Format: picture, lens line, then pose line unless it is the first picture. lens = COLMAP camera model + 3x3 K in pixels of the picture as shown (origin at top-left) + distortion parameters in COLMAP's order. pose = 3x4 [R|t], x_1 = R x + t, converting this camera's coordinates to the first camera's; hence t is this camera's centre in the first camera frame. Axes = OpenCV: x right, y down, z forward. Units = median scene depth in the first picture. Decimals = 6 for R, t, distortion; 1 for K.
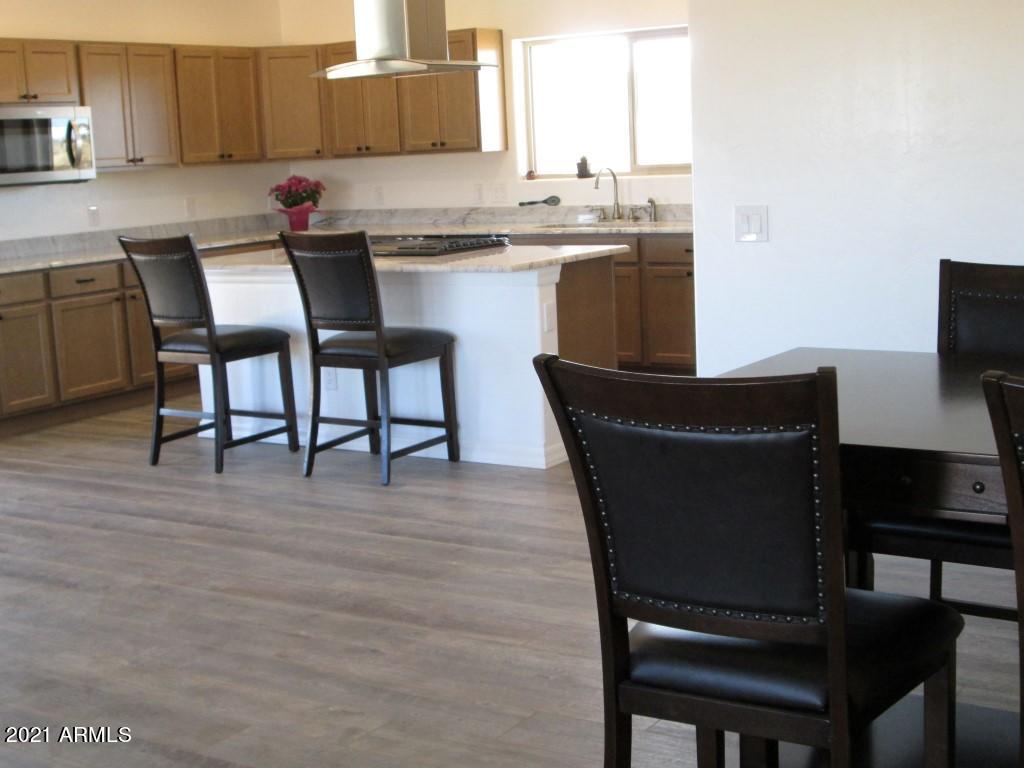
lens RADIAL K [[1477.4, 0, 503.1], [0, 1477.4, 377.5], [0, 0, 1]] dist [-0.067489, 0.000000]
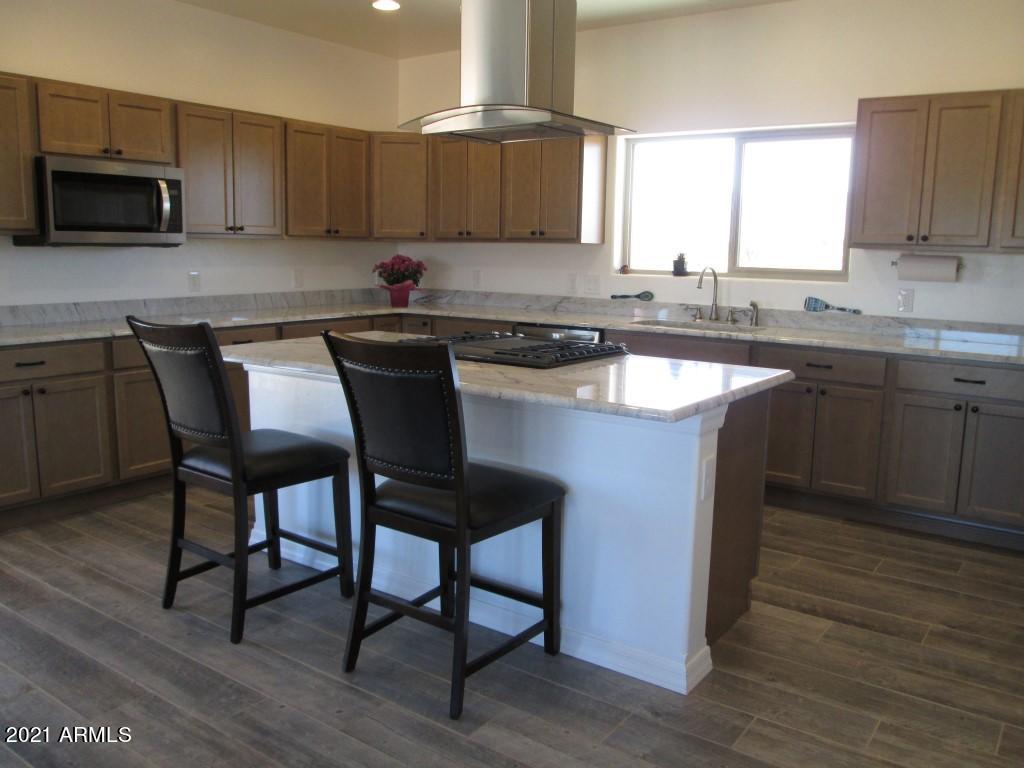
lens RADIAL K [[849.8, 0, 521.0], [0, 849.8, 381.7], [0, 0, 1]] dist [-0.061890, 0.022436]
pose [[0.997339, 0.068783, -0.024143, -0.037616], [-0.068784, 0.997631, 0.000782, -0.060911], [0.024140, 0.000880, 0.999708, 0.455615]]
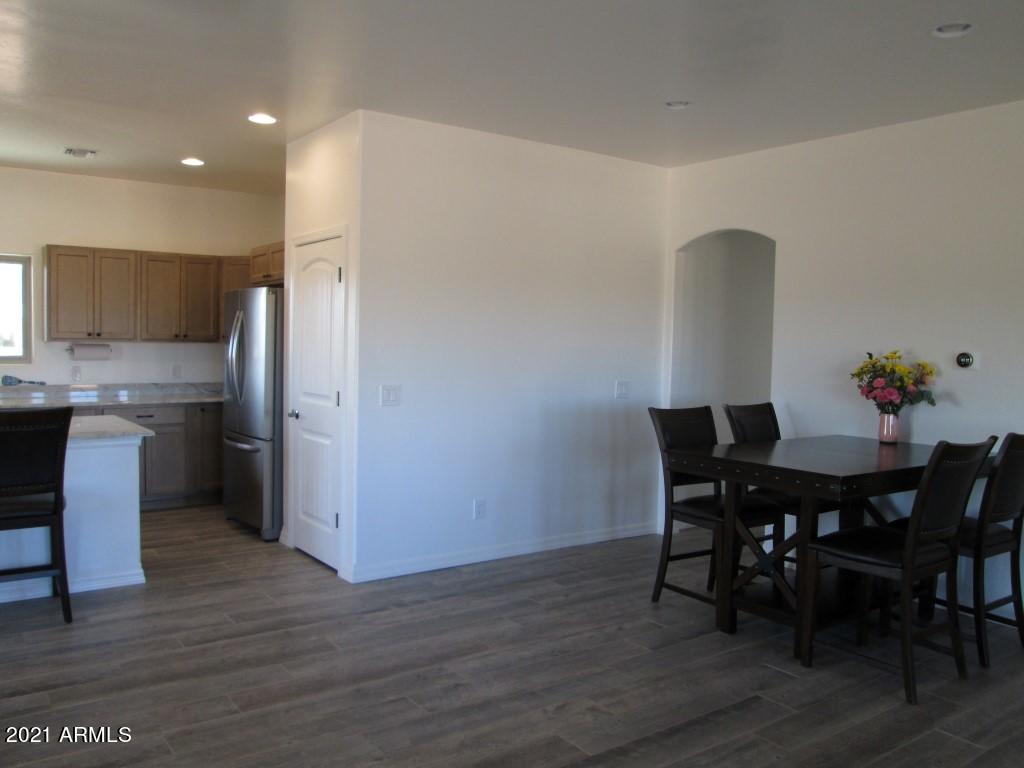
lens RADIAL K [[849.8, 0, 521.2], [0, 849.8, 384.5], [0, 0, 1]] dist [-0.061890, 0.022436]
pose [[0.345119, 0.008378, 0.938522, -0.700341], [0.113855, 0.992202, -0.050724, -0.047177], [-0.931628, 0.124362, 0.341473, 0.519438]]
